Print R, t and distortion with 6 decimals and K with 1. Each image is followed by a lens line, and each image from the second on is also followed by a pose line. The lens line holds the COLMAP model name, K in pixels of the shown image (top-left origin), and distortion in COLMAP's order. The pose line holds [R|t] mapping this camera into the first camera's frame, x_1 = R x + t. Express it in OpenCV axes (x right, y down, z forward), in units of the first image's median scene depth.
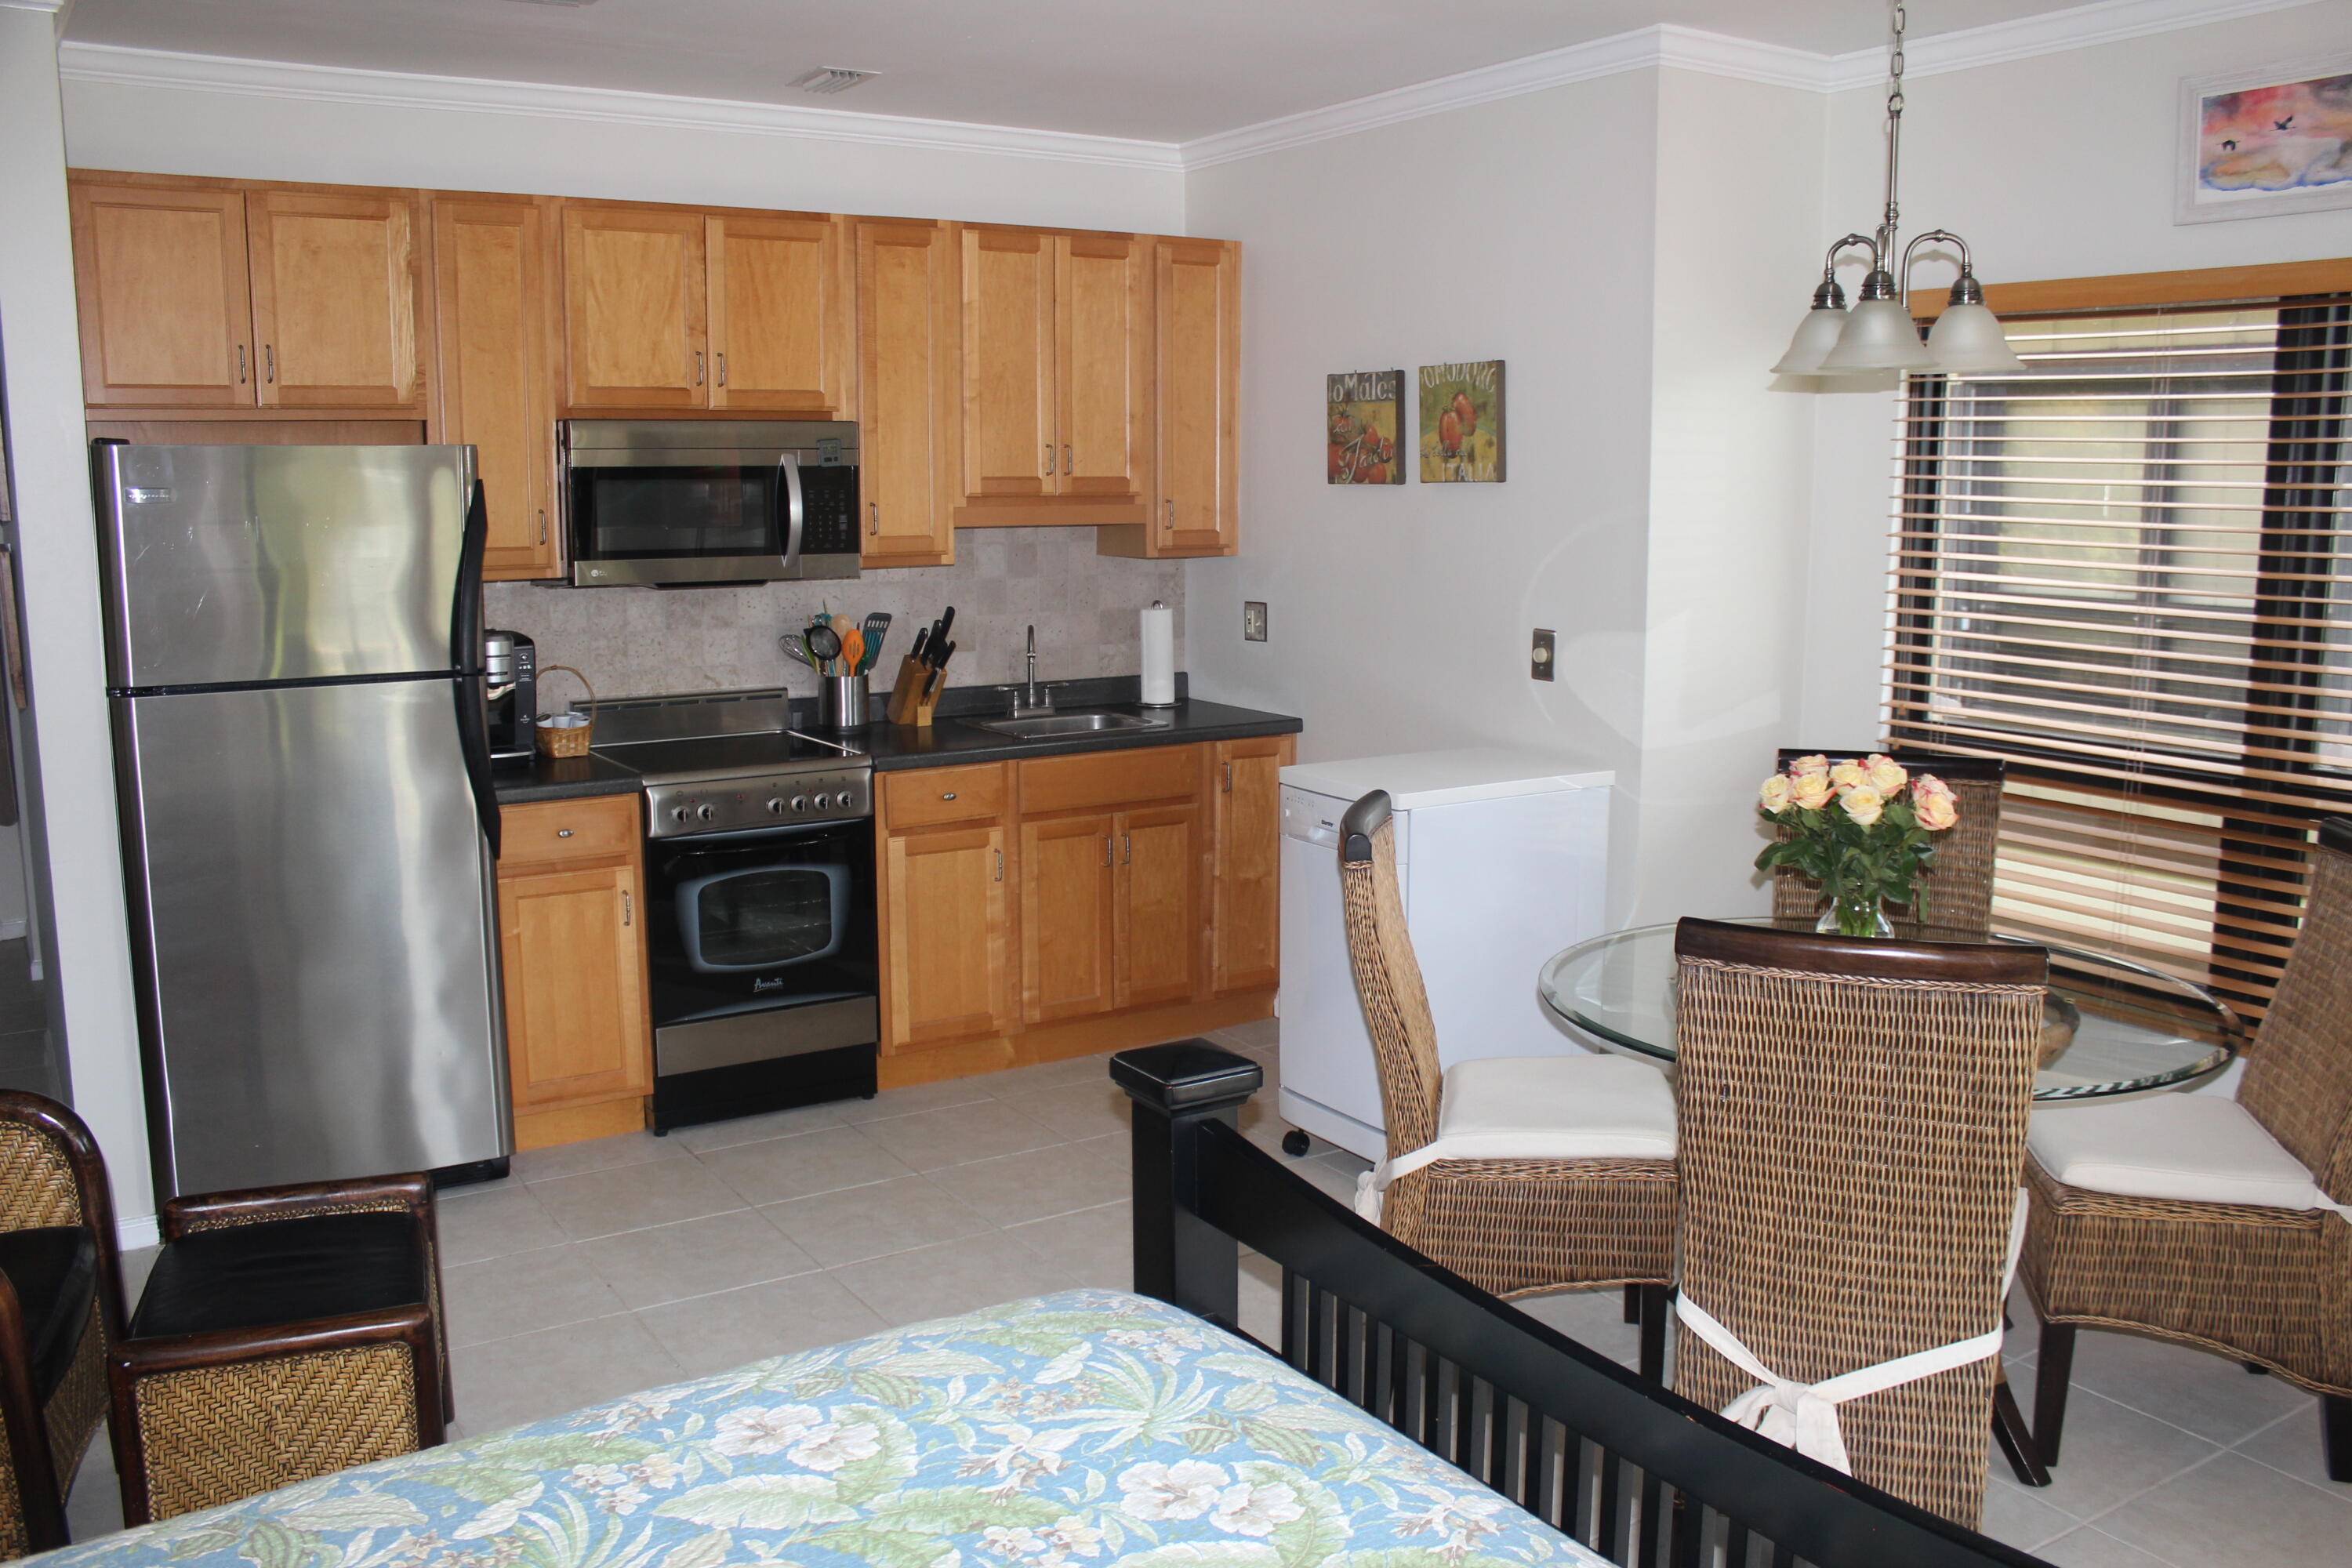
lens RADIAL K [[1982.2, 0, 1176.0], [0, 1982.2, 784.0], [0, 0, 1]] dist [-0.171762, 0.162934]
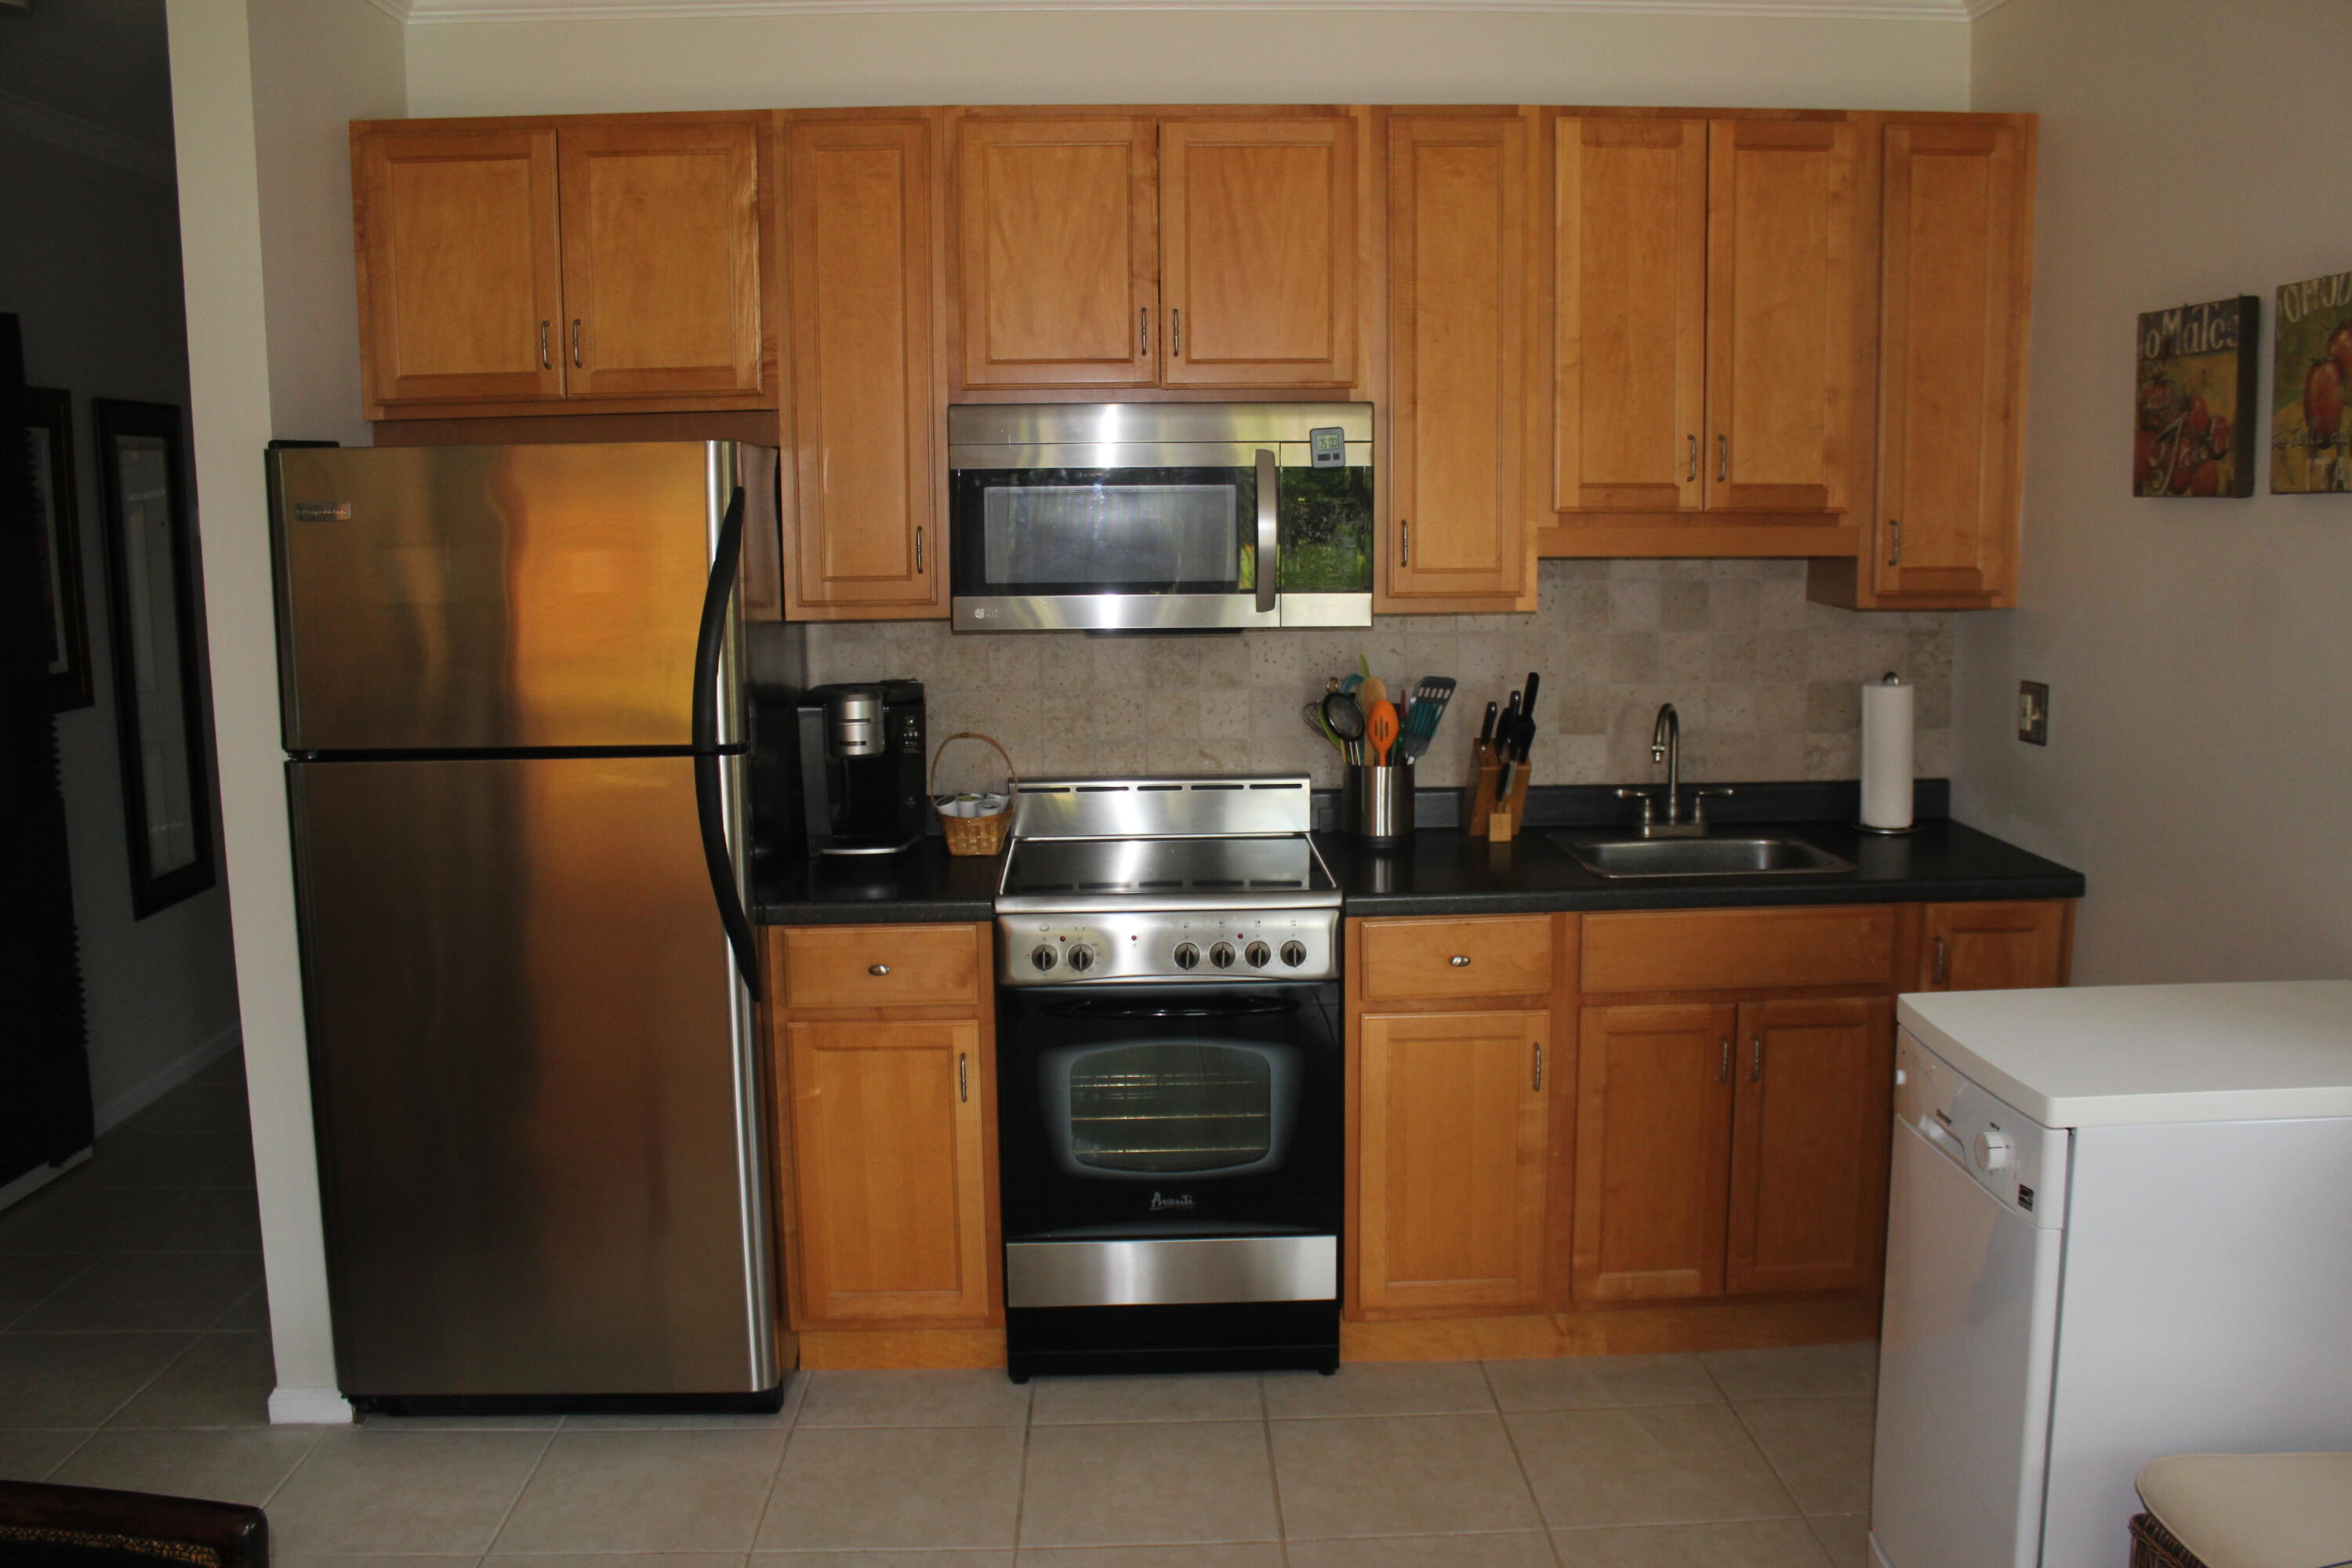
lens RADIAL K [[1982.2, 0, 1176.0], [0, 1982.2, 784.0], [0, 0, 1]] dist [-0.171762, 0.162934]
pose [[0.858551, 0.067134, -0.508314, 0.131840], [-0.069656, 0.997472, 0.014089, -0.053310], [0.507974, 0.023311, 0.861057, 0.356305]]
